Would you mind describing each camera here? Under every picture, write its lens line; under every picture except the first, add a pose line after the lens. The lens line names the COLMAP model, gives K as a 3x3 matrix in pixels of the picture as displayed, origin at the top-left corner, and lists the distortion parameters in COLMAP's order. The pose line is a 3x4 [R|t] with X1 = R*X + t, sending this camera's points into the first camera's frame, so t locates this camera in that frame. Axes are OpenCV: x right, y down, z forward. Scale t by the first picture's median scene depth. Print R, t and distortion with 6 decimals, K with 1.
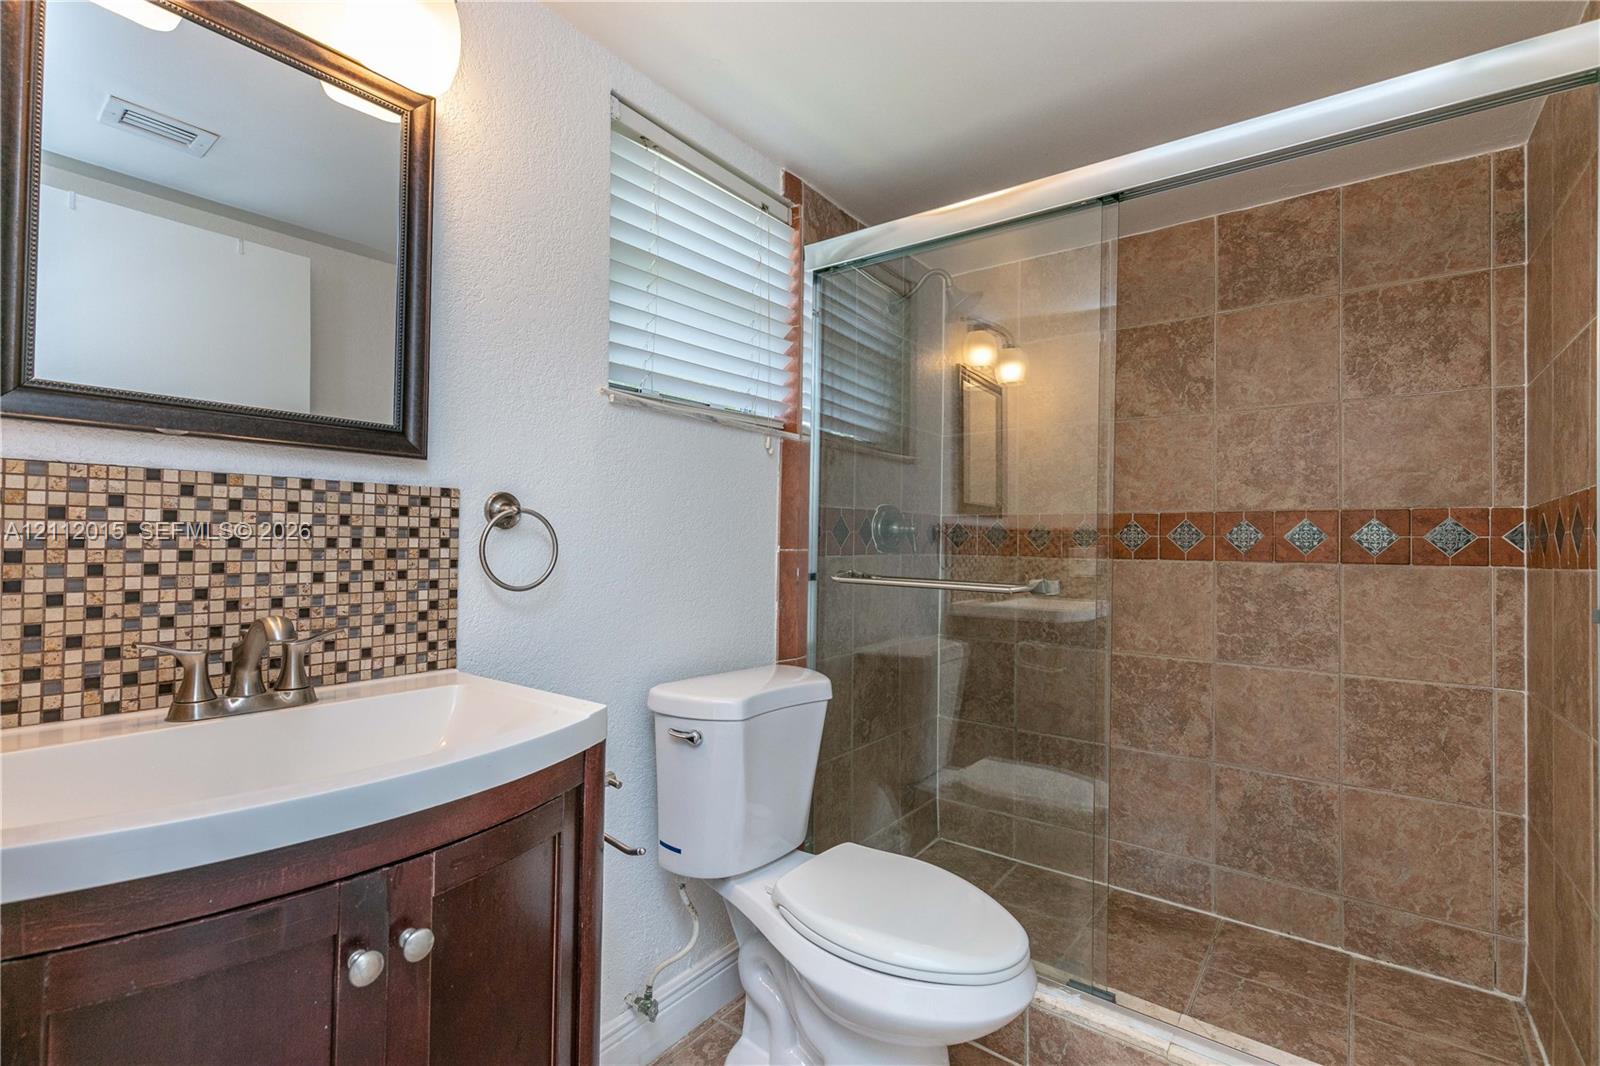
lens RADIAL K [[729.4, 0, 807.6], [0, 729.4, 529.6], [0, 0, 1]] dist [0.010090, -0.001858]
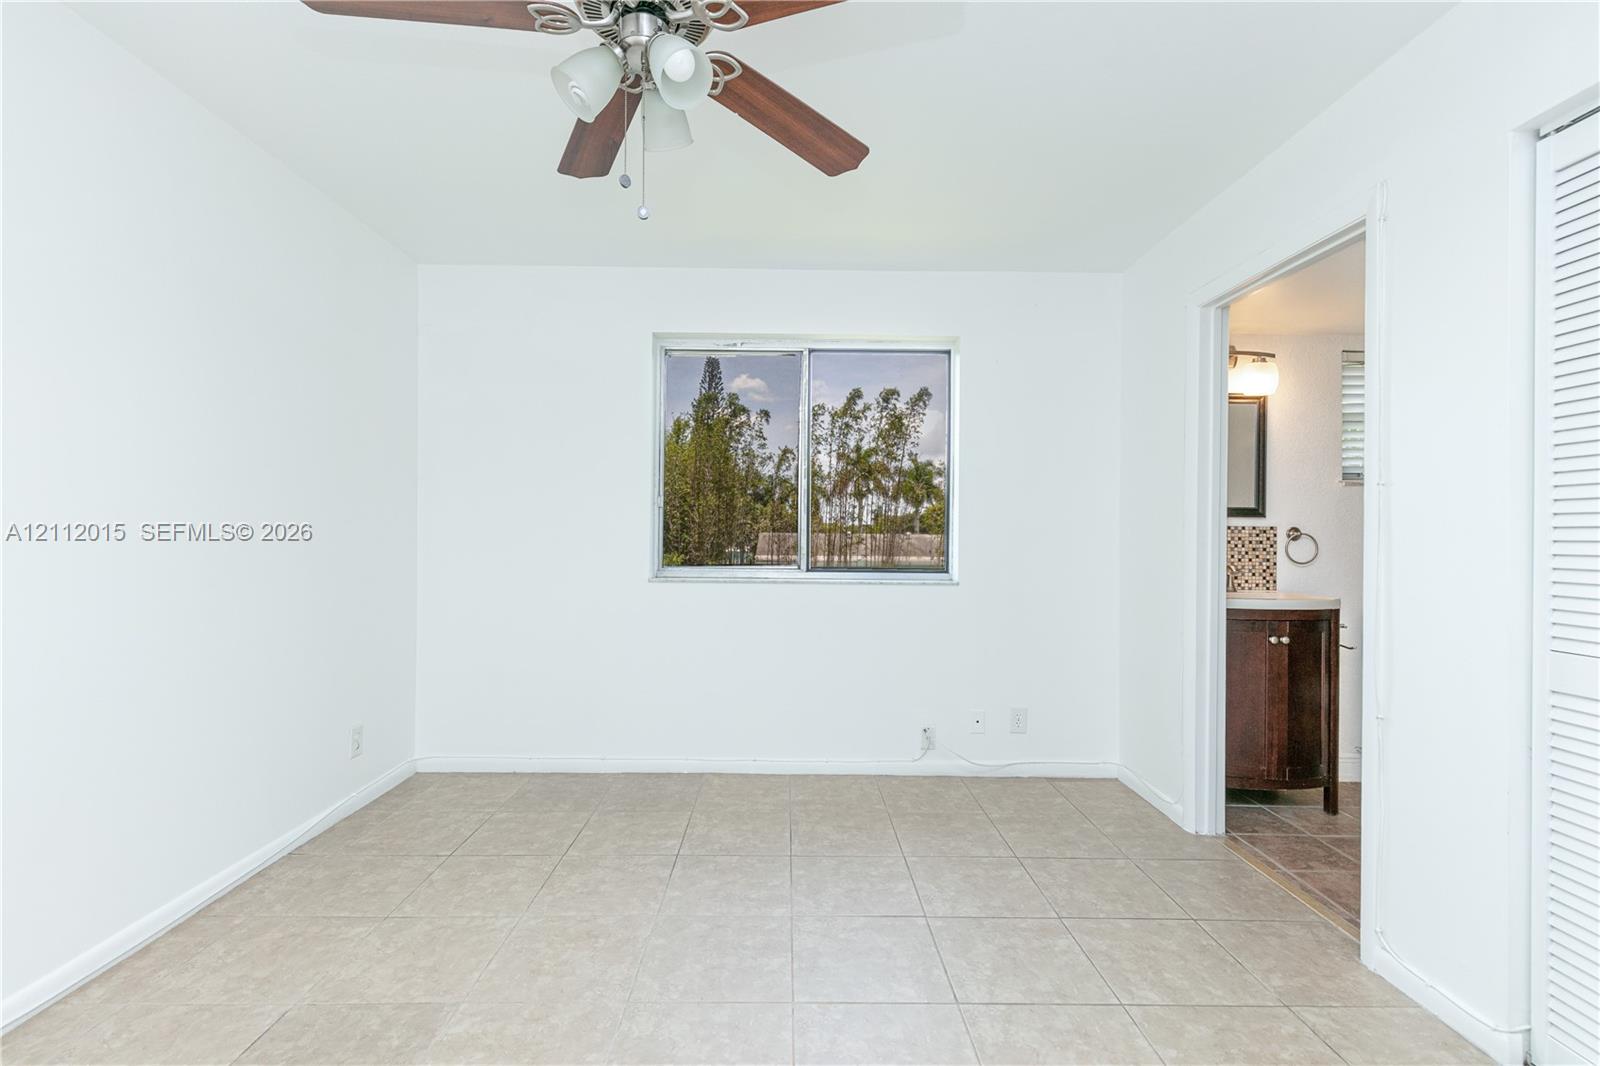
lens RADIAL K [[729.4, 0, 802.2], [0, 729.4, 536.8], [0, 0, 1]] dist [0.010090, -0.001858]
pose [[0.610106, -0.013554, -0.792204, 0.377192], [0.010741, 0.999903, -0.008836, -0.006951], [0.792247, -0.003118, 0.610193, -1.272959]]
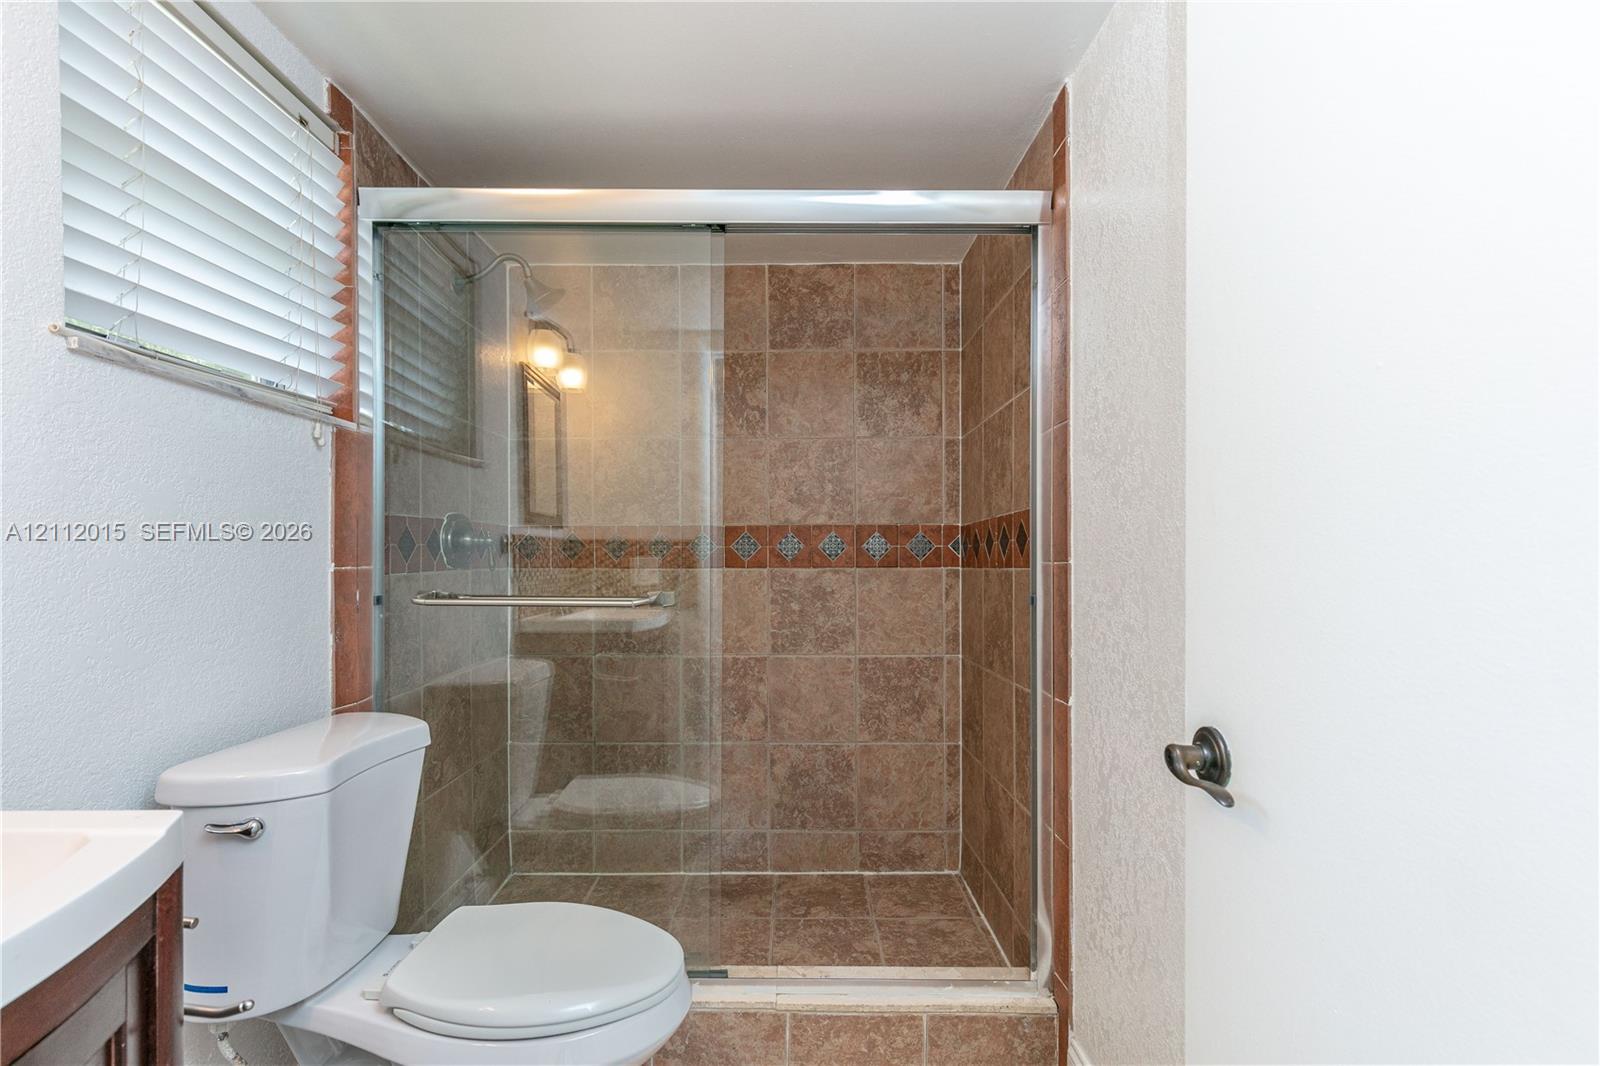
lens RADIAL K [[729.4, 0, 799.2], [0, 729.4, 557.6], [0, 0, 1]] dist [0.010090, -0.001858]
pose [[0.803364, -0.016225, 0.595267, -0.103504], [0.001109, 0.999668, 0.025751, -0.003742], [-0.595487, -0.020027, 0.803115, 0.062173]]
